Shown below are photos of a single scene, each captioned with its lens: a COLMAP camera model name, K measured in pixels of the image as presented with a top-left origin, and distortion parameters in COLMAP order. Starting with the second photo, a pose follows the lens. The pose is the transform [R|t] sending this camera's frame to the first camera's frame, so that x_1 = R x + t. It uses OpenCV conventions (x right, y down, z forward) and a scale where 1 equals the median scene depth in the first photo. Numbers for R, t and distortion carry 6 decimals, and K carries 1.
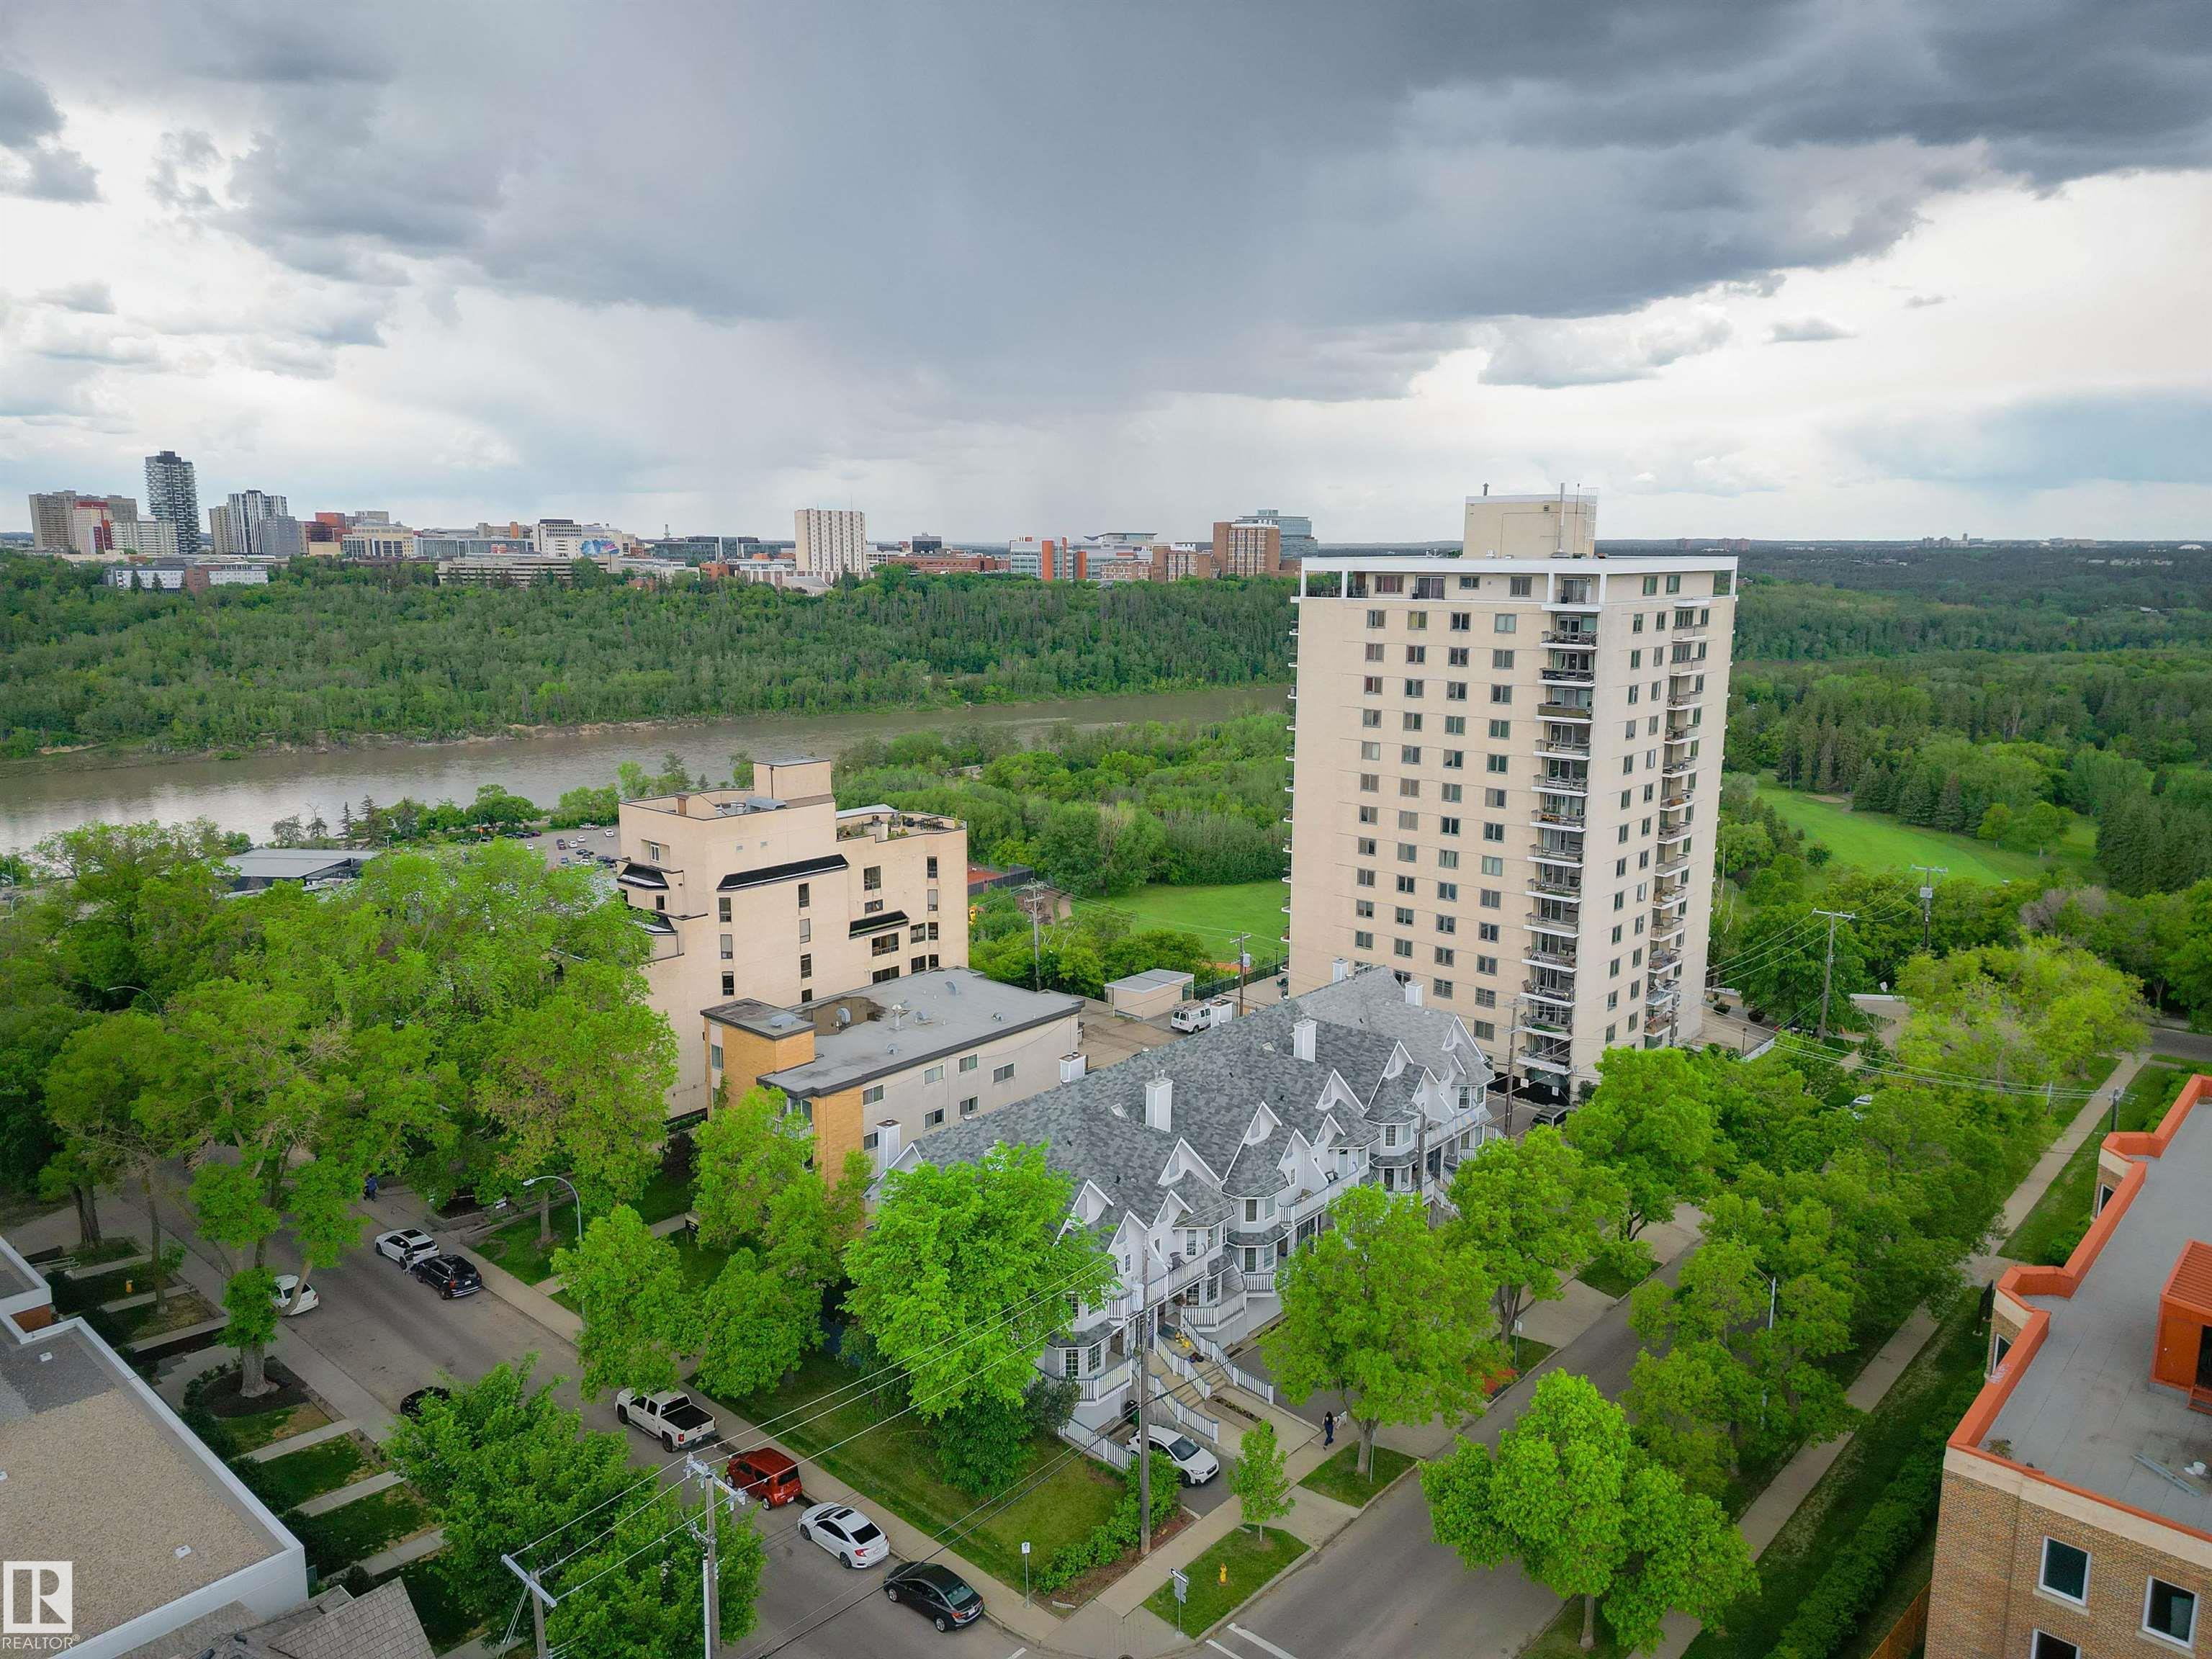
lens RADIAL K [[1532.9, 0, 1106.6], [0, 1532.9, 837.3], [0, 0, 1]] dist [0.102865, -0.121740]
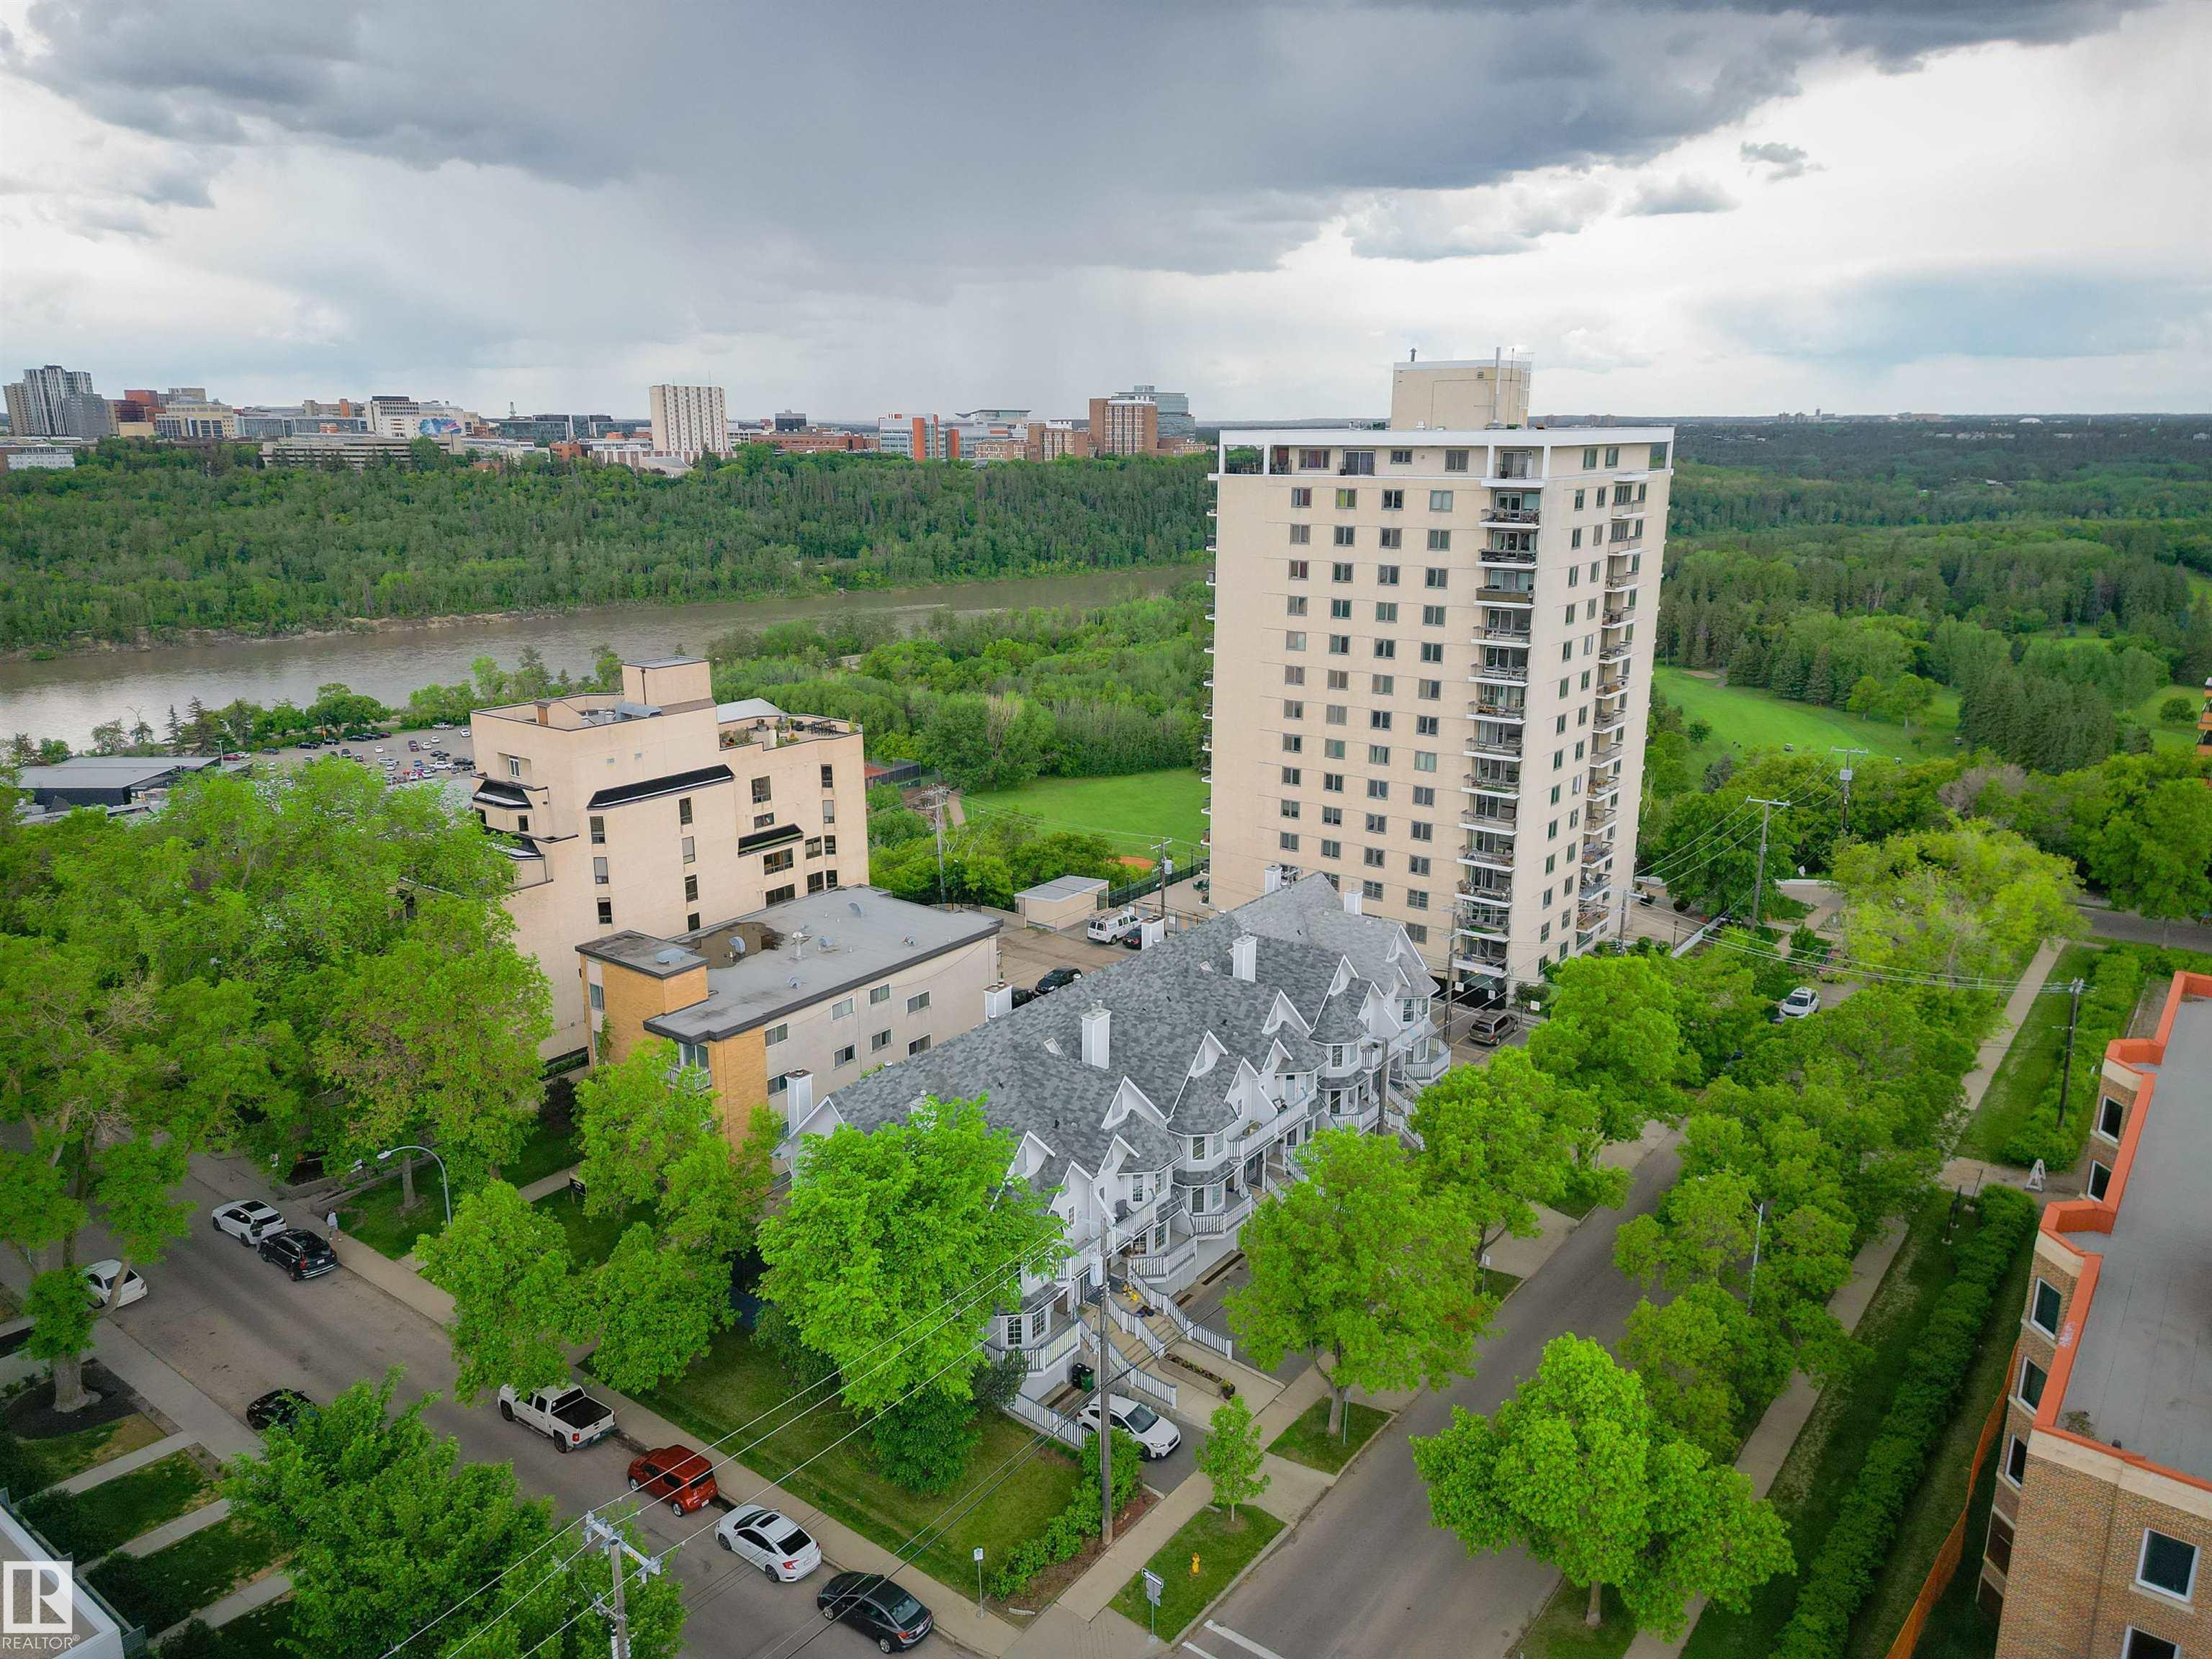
lens RADIAL K [[1537.1, 0, 1108.2], [0, 1537.1, 835.6], [0, 0, 1]] dist [0.086702, -0.088559]
pose [[0.996648, -0.025061, 0.077881, -0.018635], [0.019325, 0.997104, 0.073553, -0.009177], [-0.079499, -0.071801, 0.994246, 0.068135]]
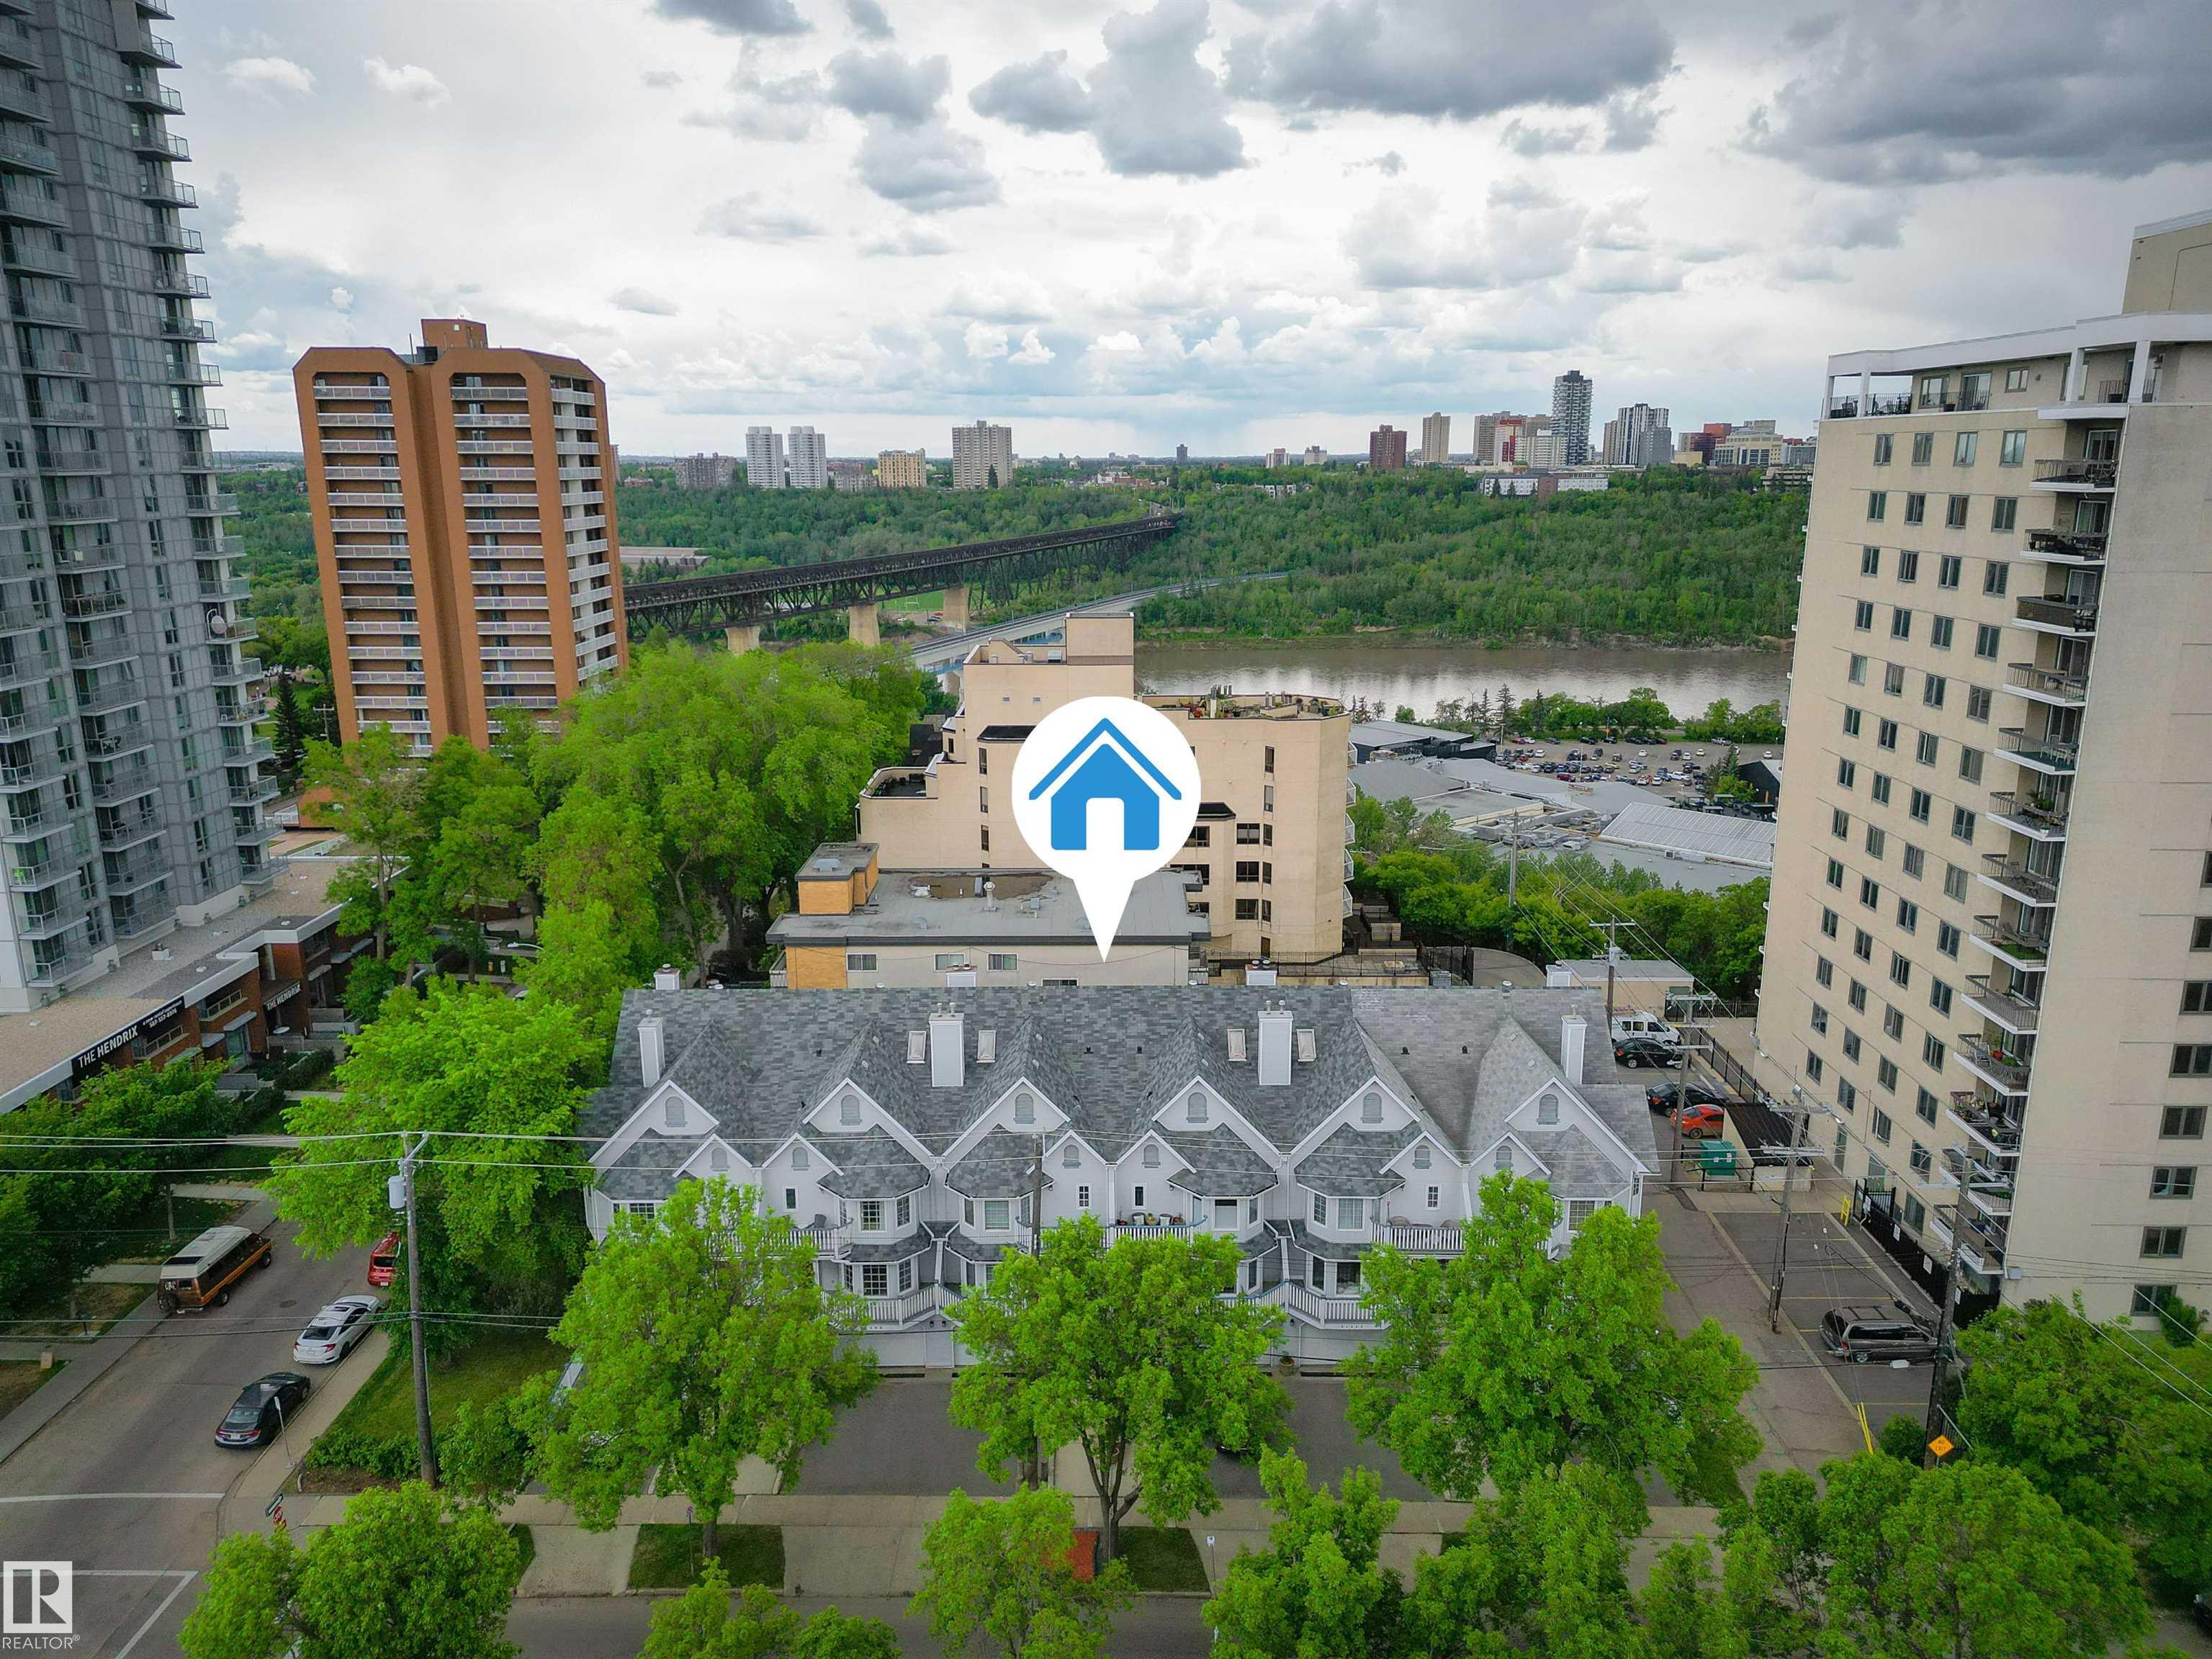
lens RADIAL K [[1529.7, 0, 1112.2], [0, 1529.7, 839.8], [0, 0, 1]] dist [0.103334, -0.110617]
pose [[0.660341, 0.173285, -0.730700, 0.447976], [-0.133300, 0.984609, 0.113034, -0.020207], [0.739040, 0.022761, 0.673277, 0.368606]]
